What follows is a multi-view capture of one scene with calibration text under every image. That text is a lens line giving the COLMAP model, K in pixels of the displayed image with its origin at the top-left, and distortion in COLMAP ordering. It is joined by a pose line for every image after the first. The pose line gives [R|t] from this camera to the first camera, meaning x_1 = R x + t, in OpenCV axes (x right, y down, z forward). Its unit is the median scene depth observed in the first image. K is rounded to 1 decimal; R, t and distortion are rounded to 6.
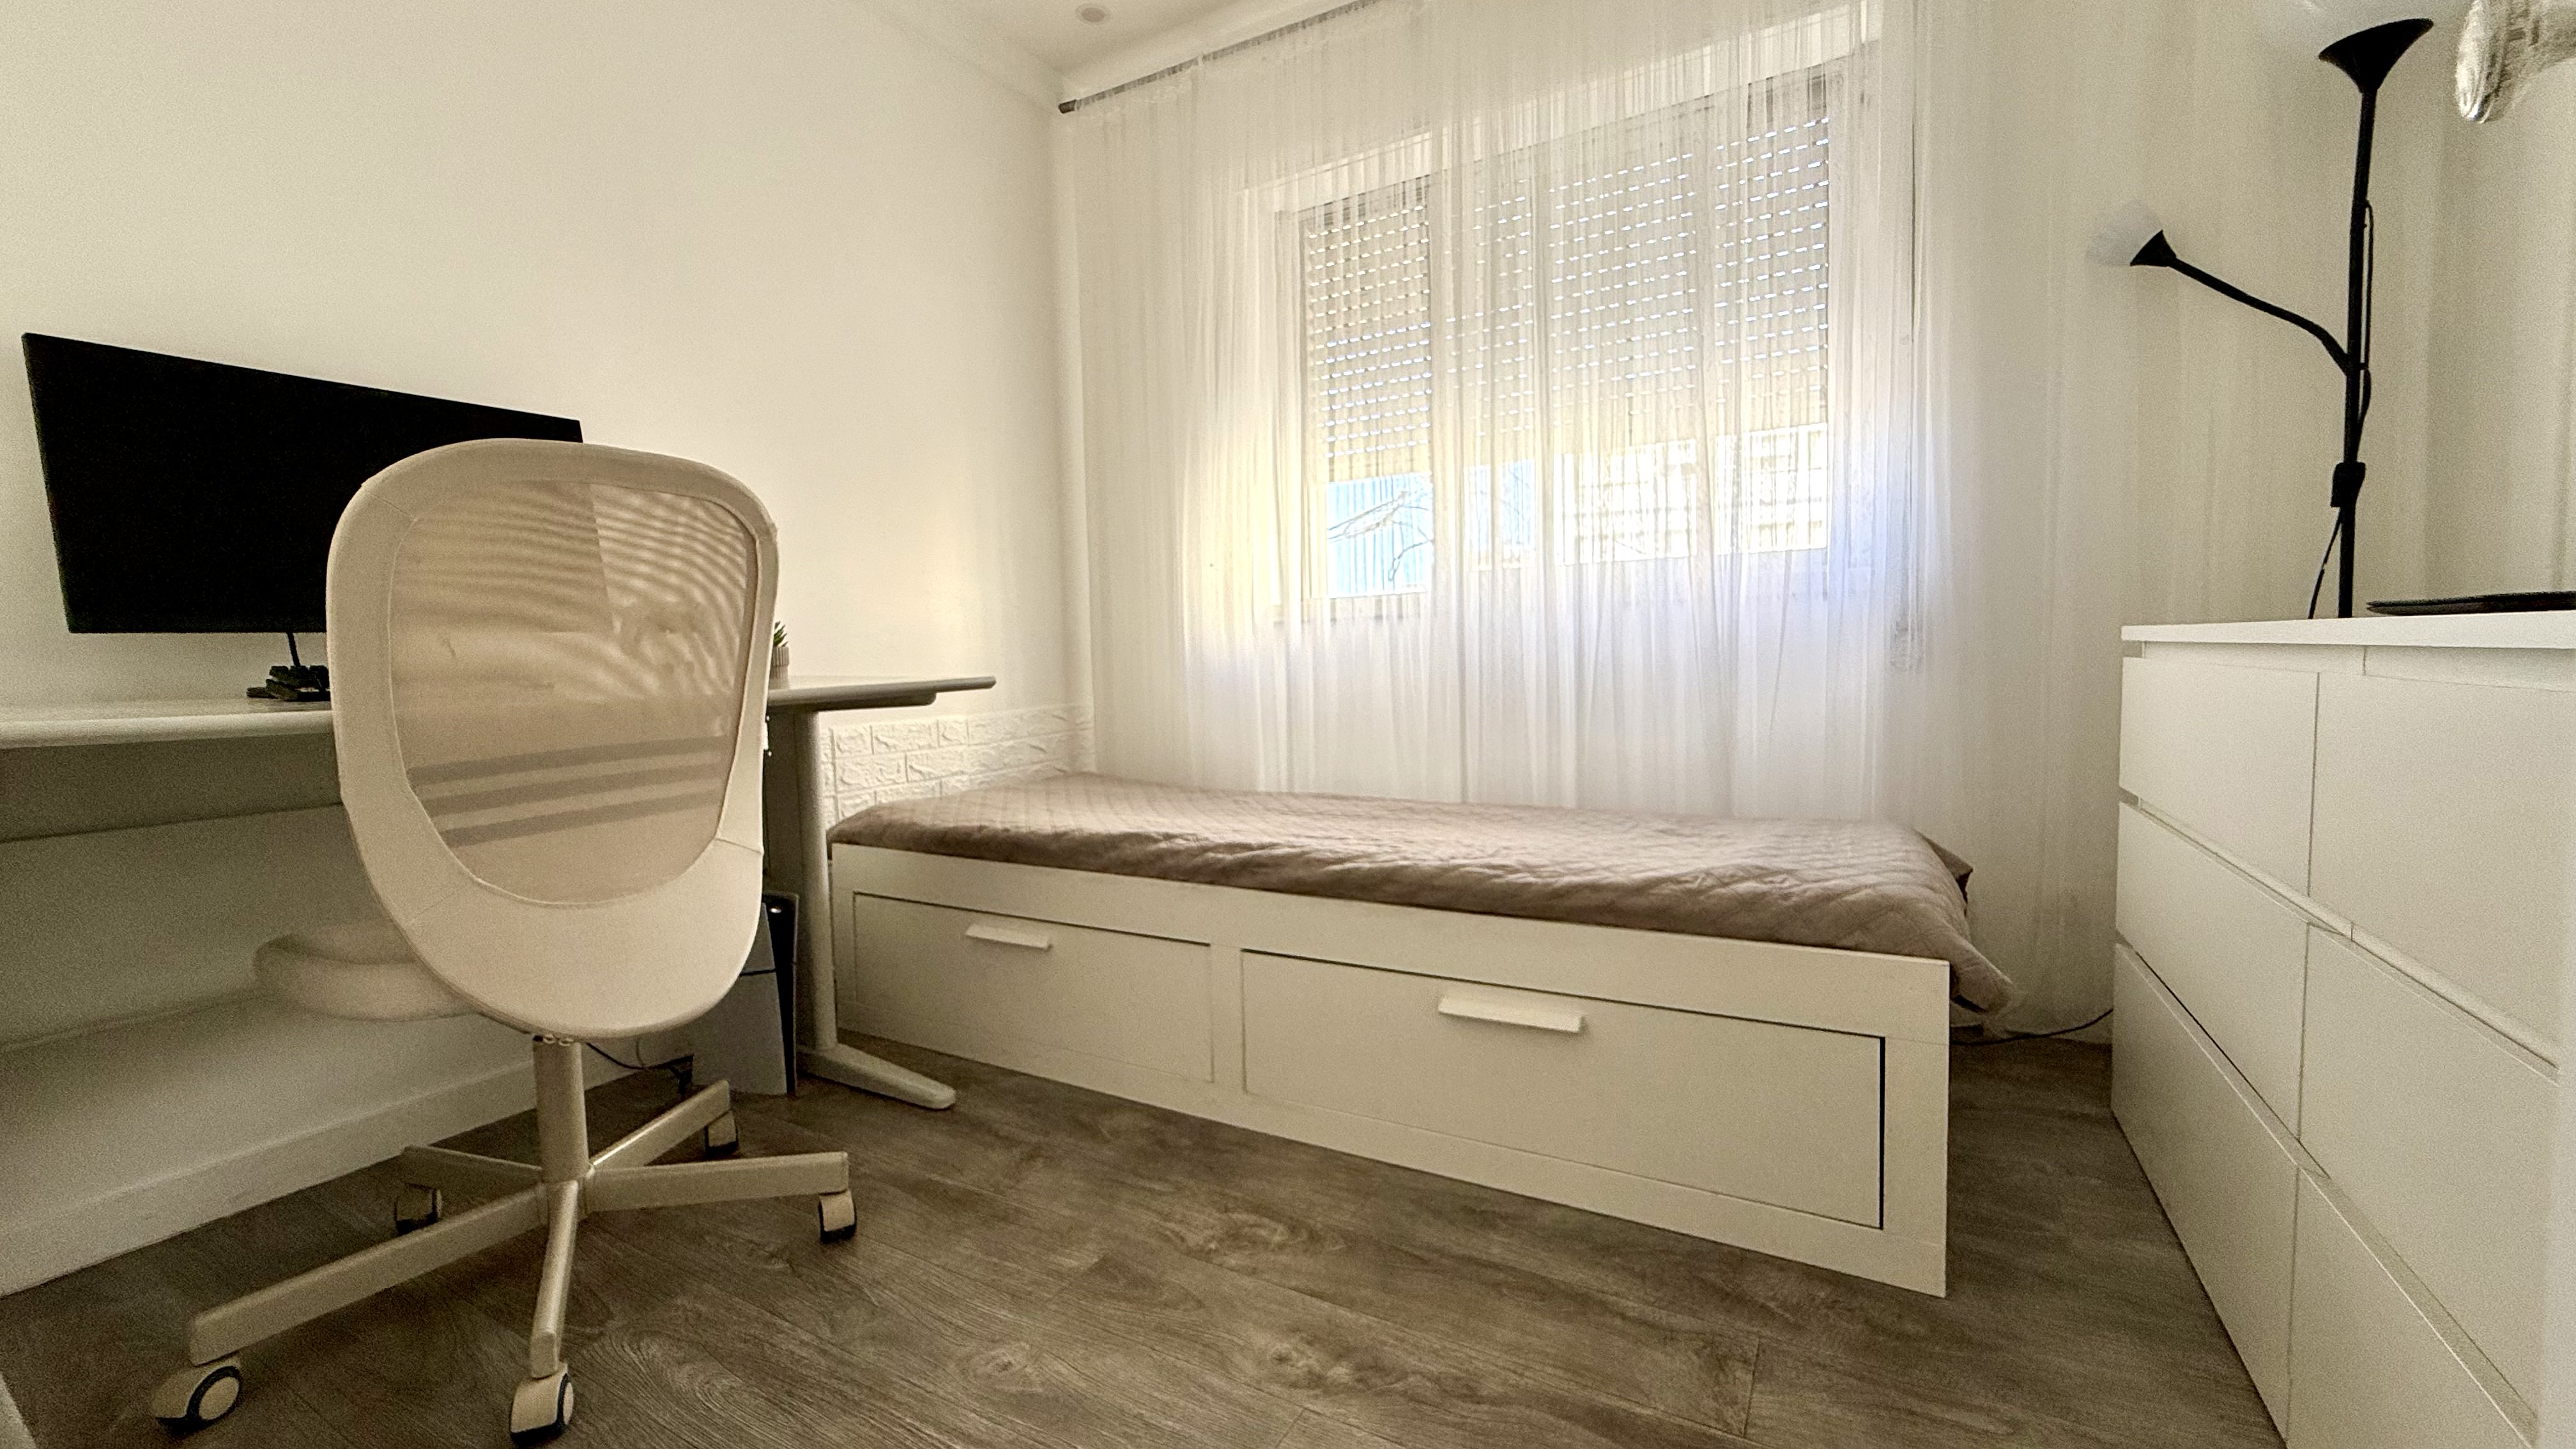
lens RADIAL K [[1023.4, 0, 1285.7], [0, 1023.4, 728.1], [0, 0, 1]] dist [-0.004233, 0.000792]
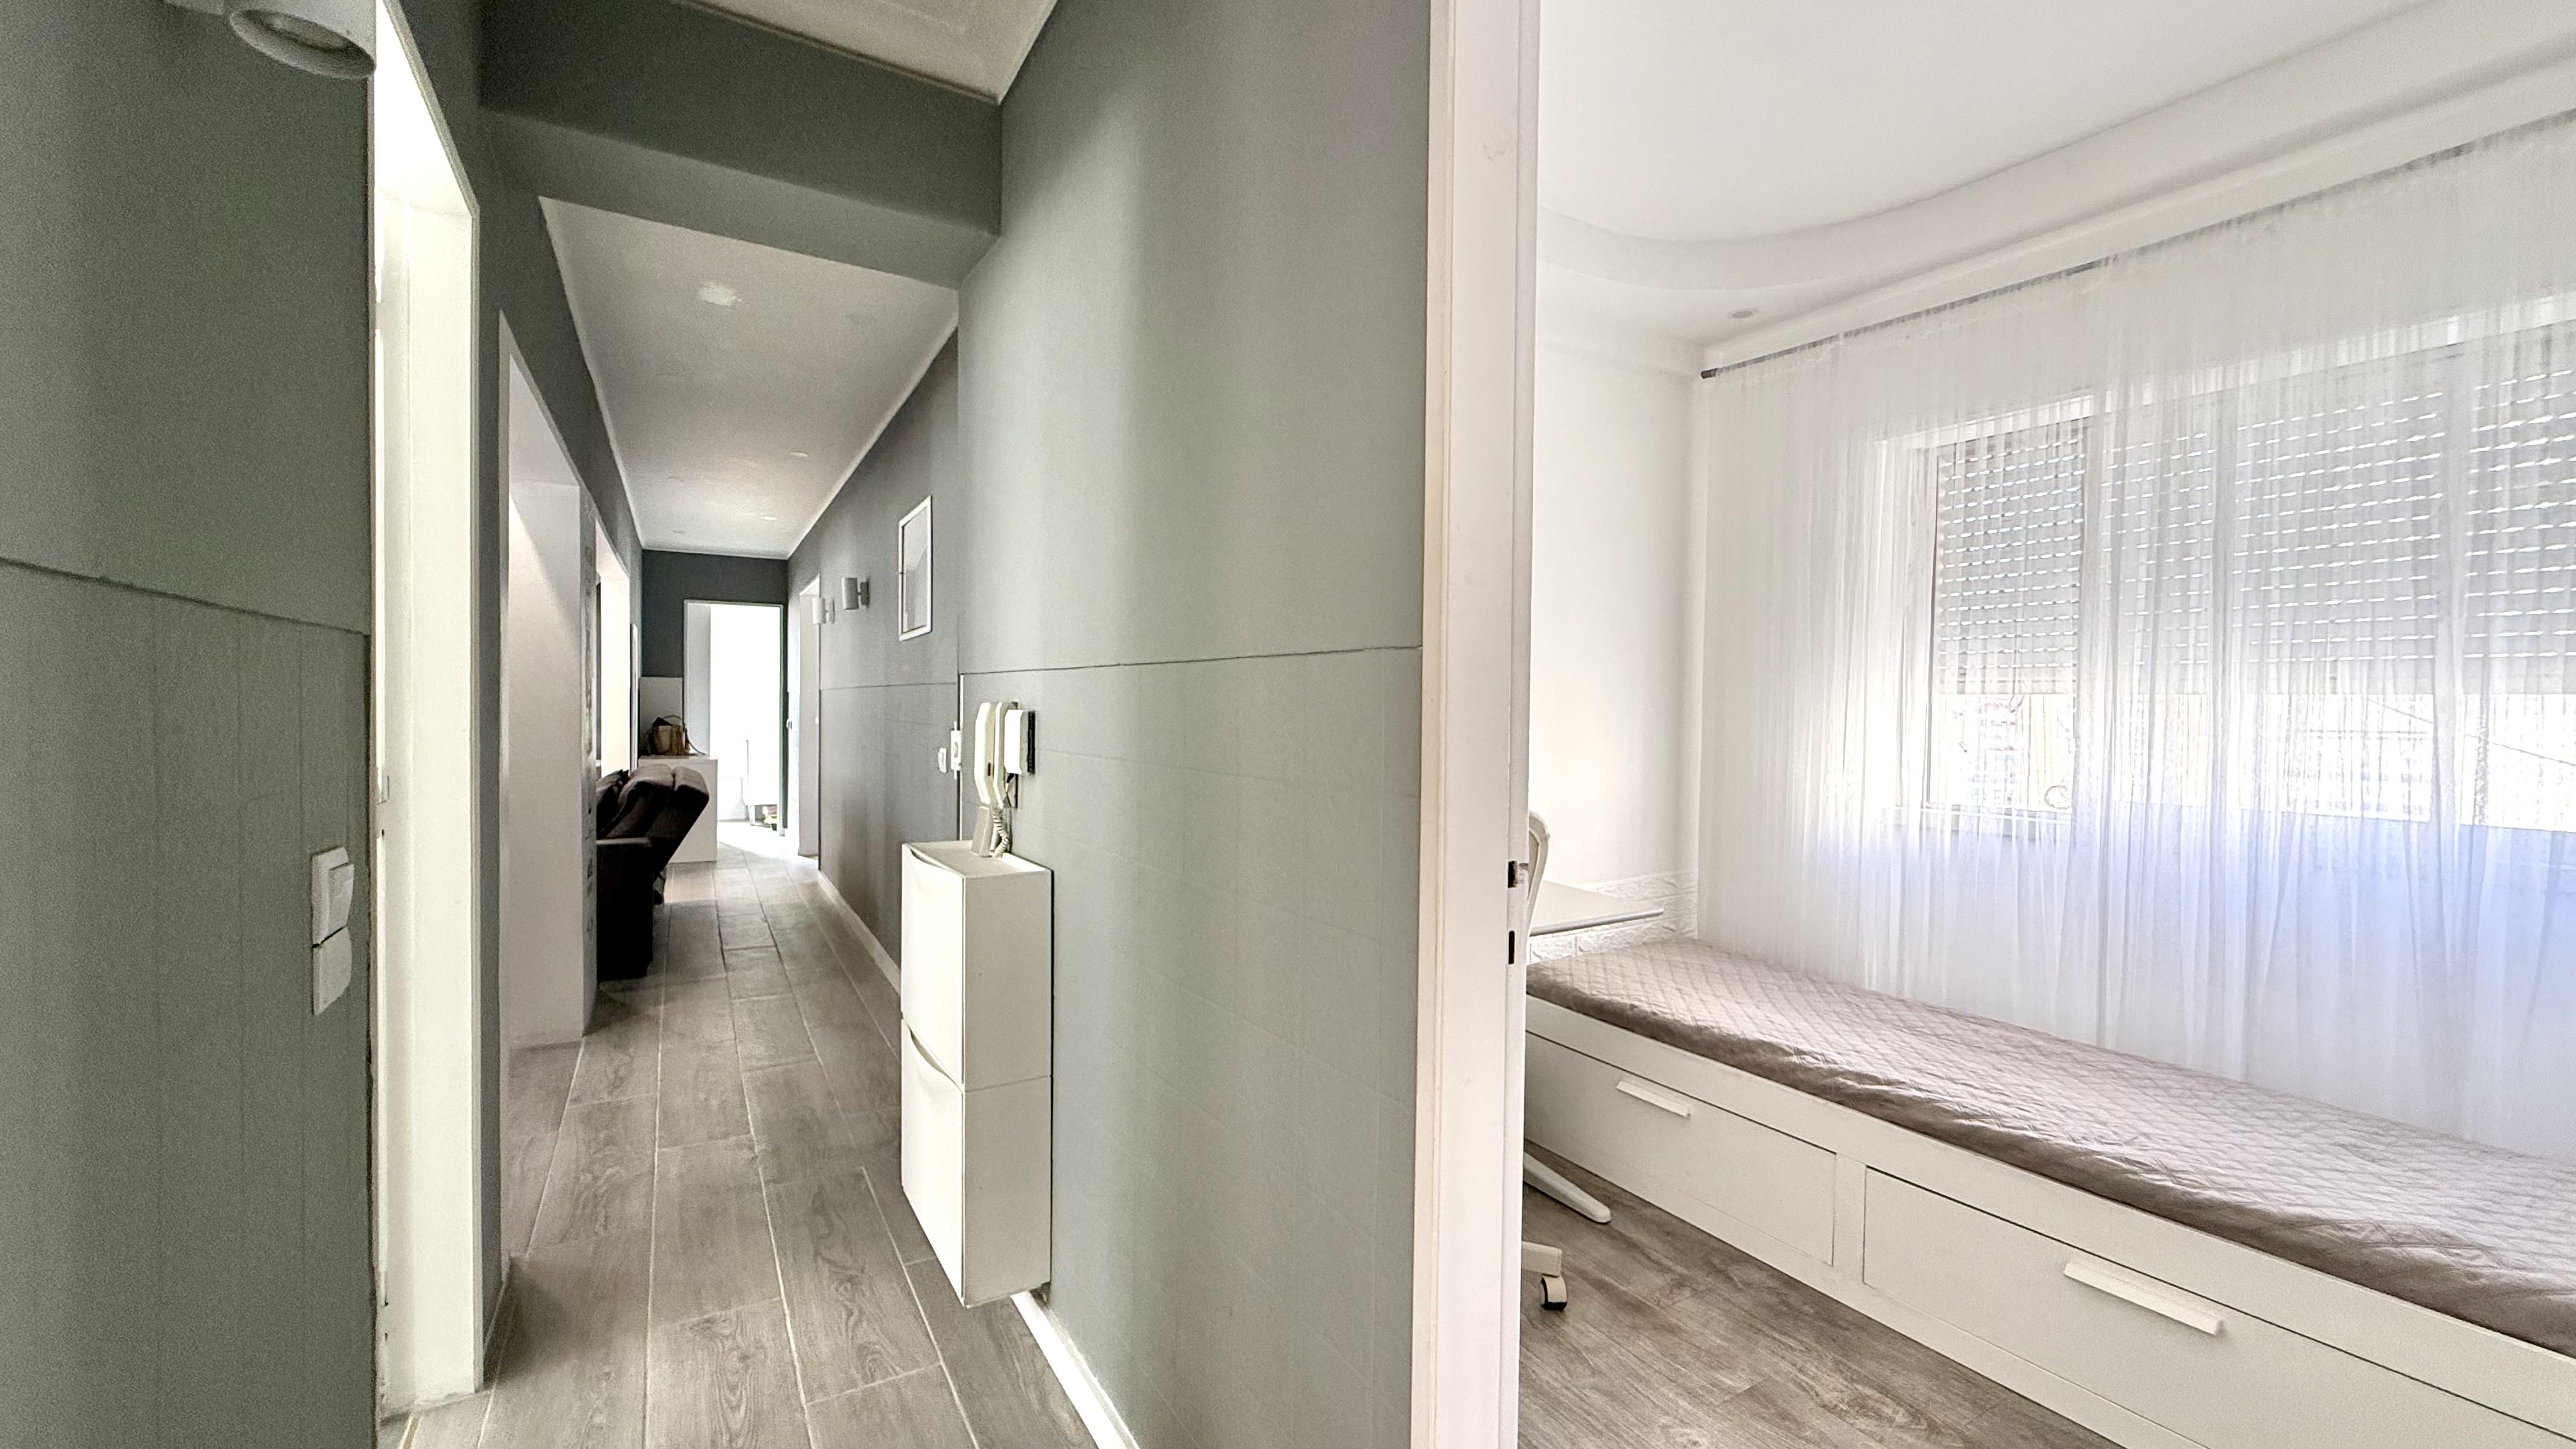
lens RADIAL K [[1023.4, 0, 1279.3], [0, 1023.4, 729.3], [0, 0, 1]] dist [-0.004233, 0.000792]
pose [[0.871473, 0.047534, -0.488135, -0.082302], [-0.066682, 0.997534, -0.021911, -0.229949], [0.485889, 0.051645, 0.872493, -0.437227]]
